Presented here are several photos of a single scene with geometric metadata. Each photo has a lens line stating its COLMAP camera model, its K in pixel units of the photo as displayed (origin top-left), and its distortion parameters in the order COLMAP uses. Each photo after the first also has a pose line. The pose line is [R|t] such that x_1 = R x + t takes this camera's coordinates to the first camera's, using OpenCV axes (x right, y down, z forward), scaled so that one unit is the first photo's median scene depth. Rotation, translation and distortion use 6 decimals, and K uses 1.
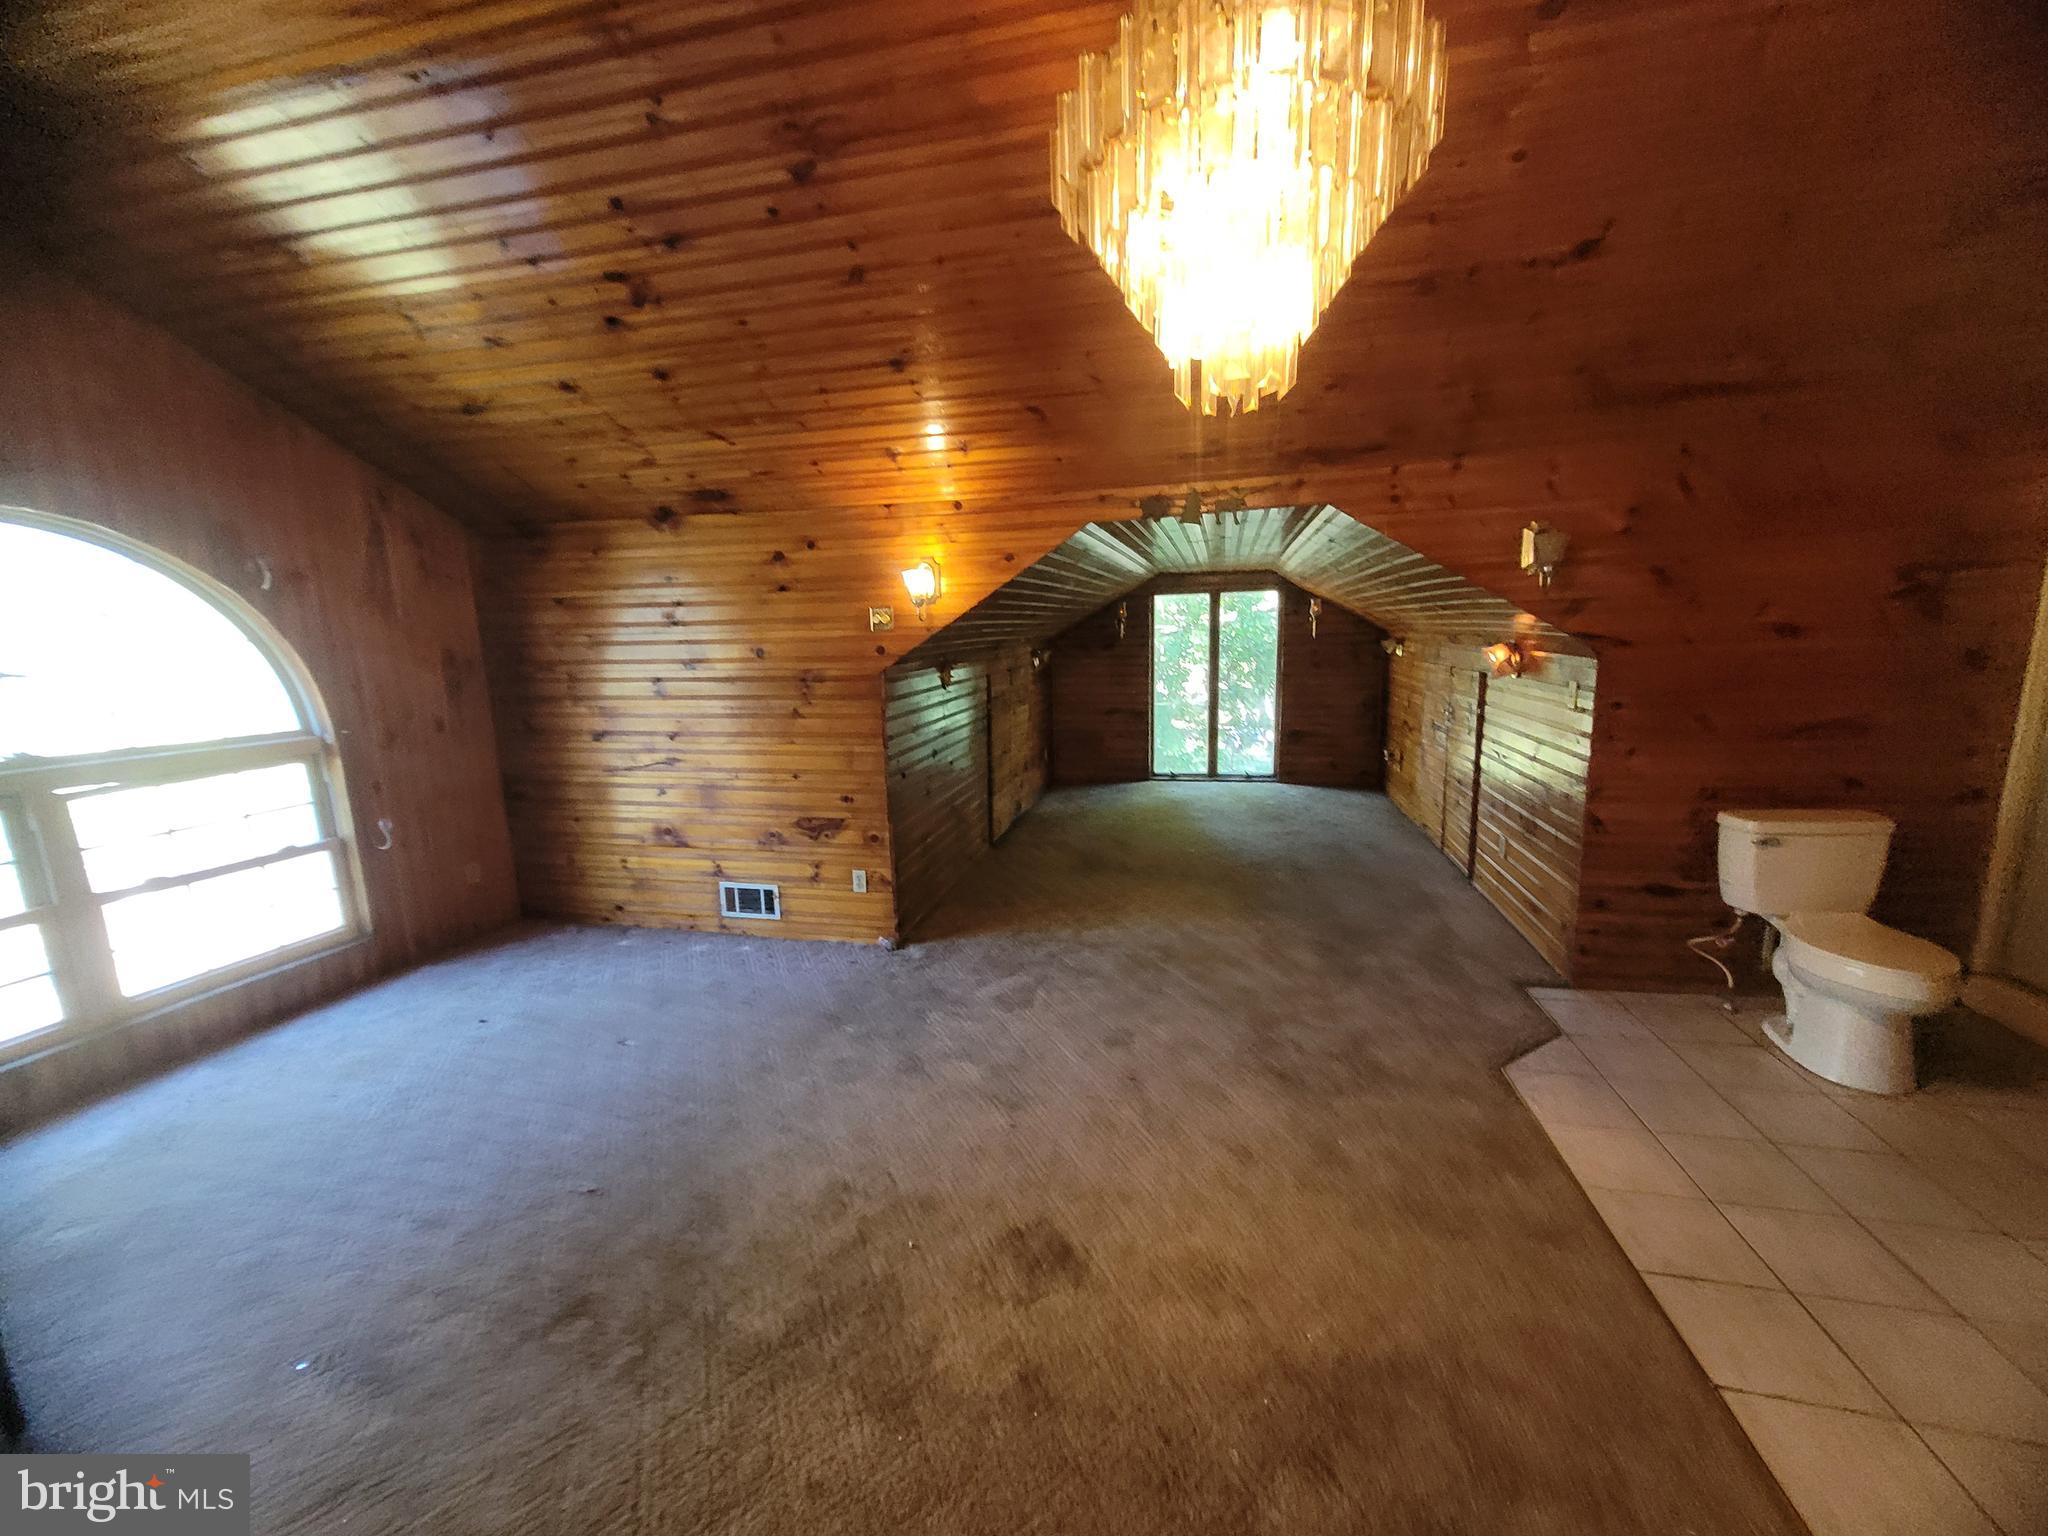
lens RADIAL K [[800.8, 0, 1027.4], [0, 800.8, 788.1], [0, 0, 1]] dist [0.025670, -0.007784]
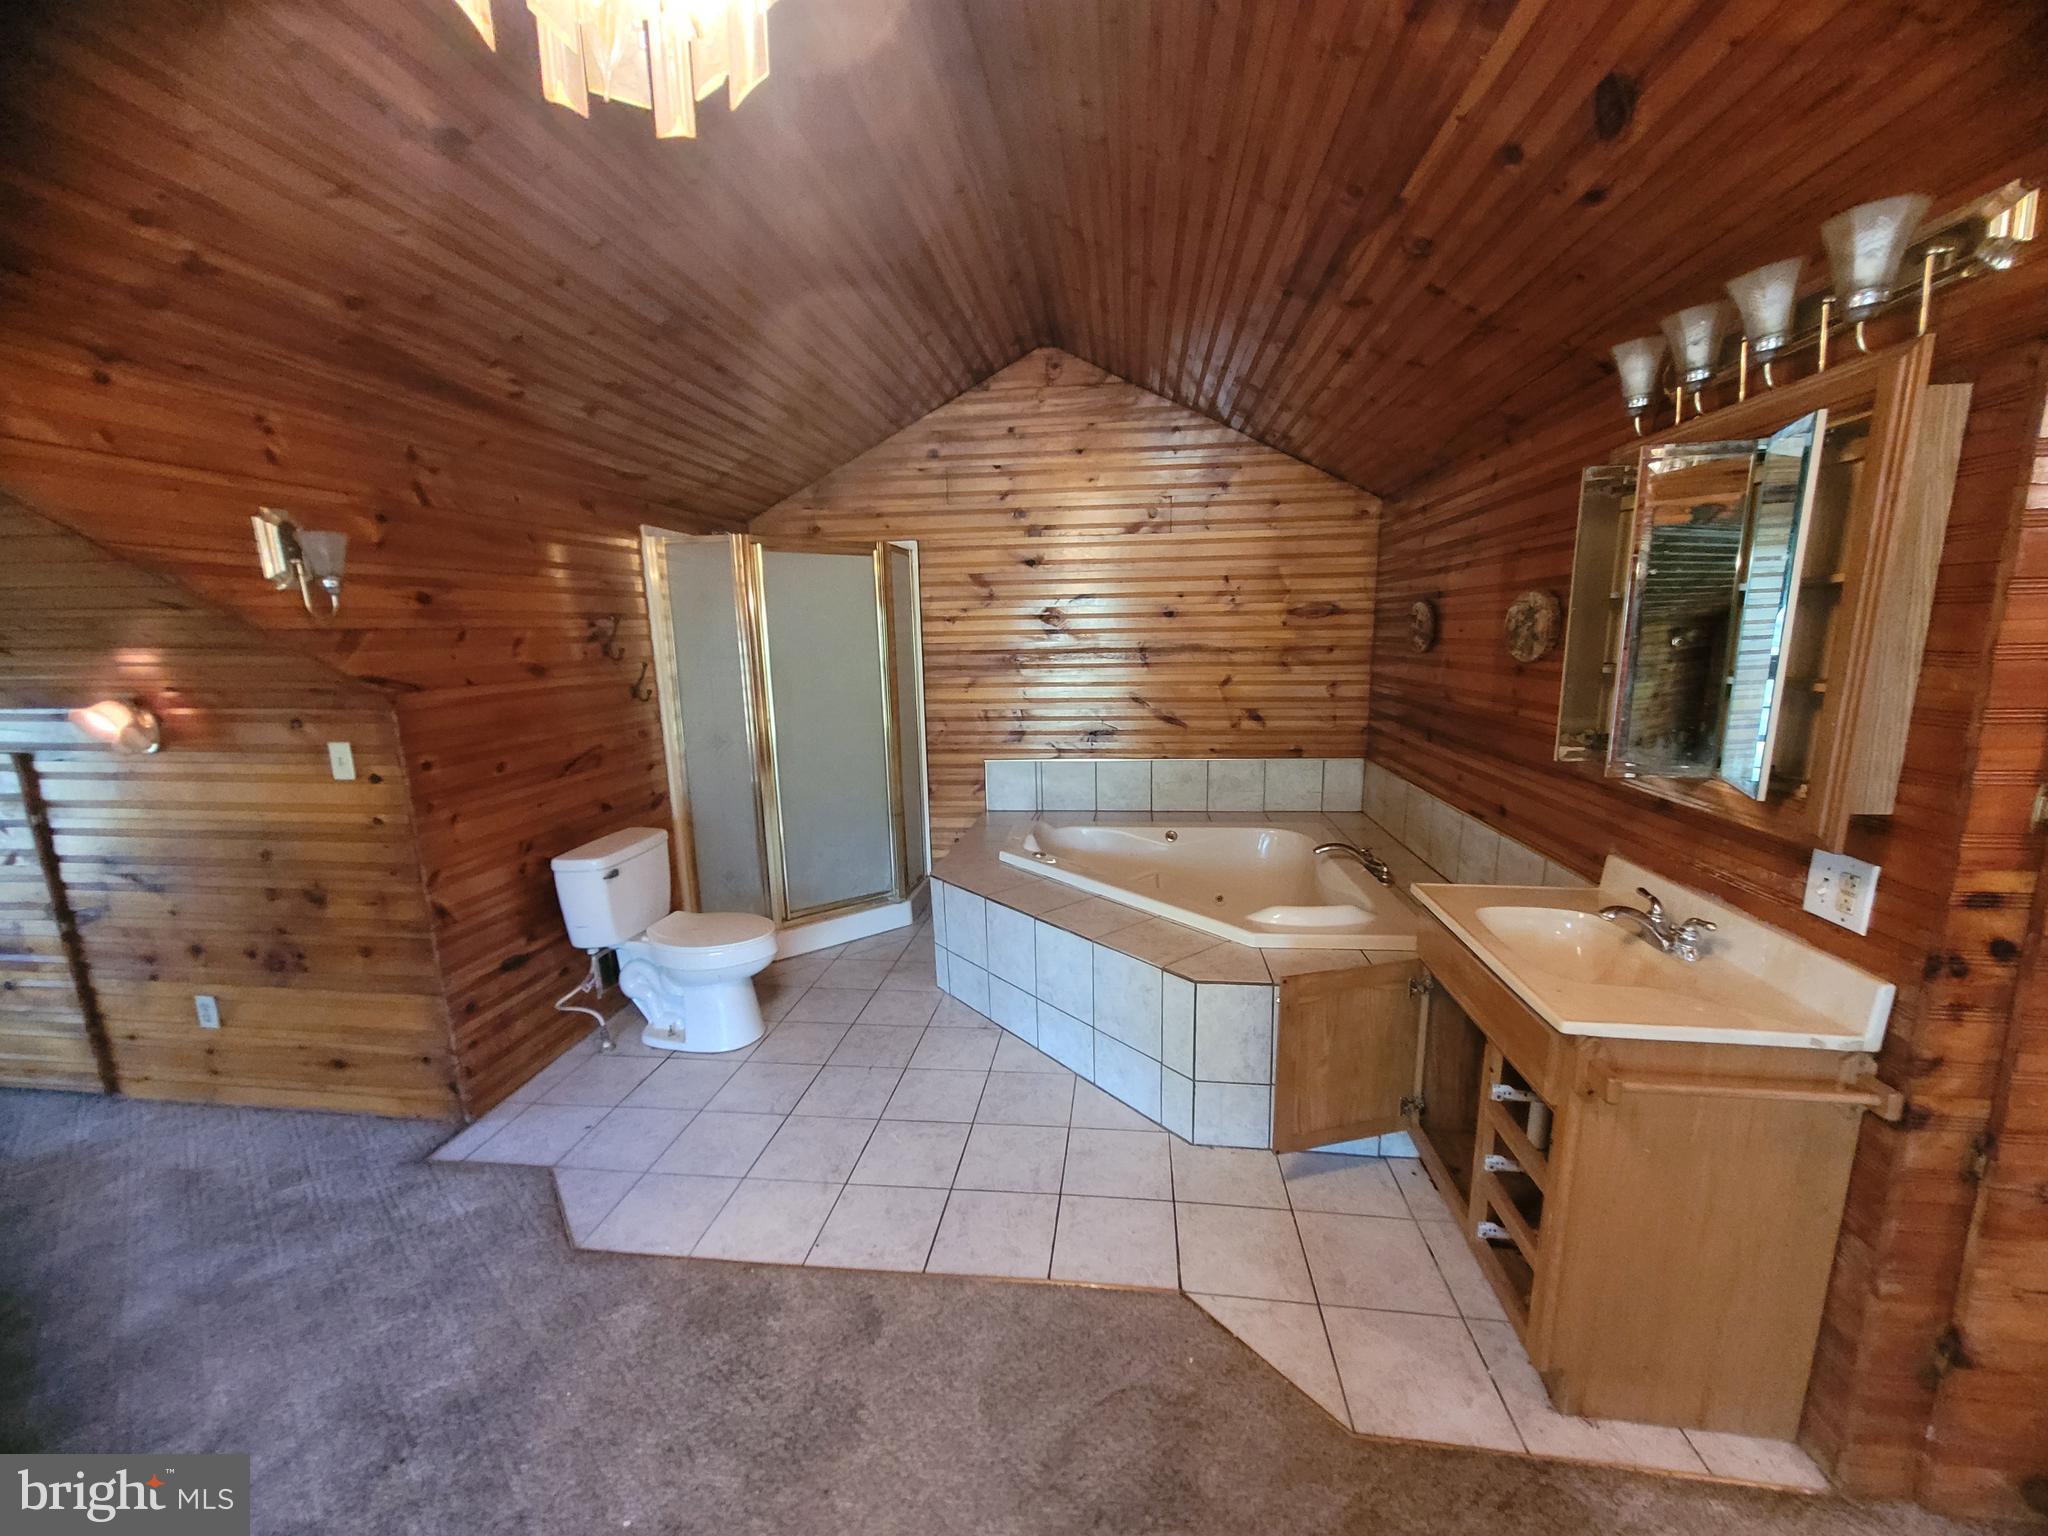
lens RADIAL K [[800.8, 0, 1027.4], [0, 800.8, 788.1], [0, 0, 1]] dist [0.025670, -0.007784]
pose [[-0.102798, -0.151345, 0.983121, -0.118161], [0.214180, 0.961806, 0.170459, -0.091699], [-0.971370, 0.228088, -0.066457, 0.495299]]
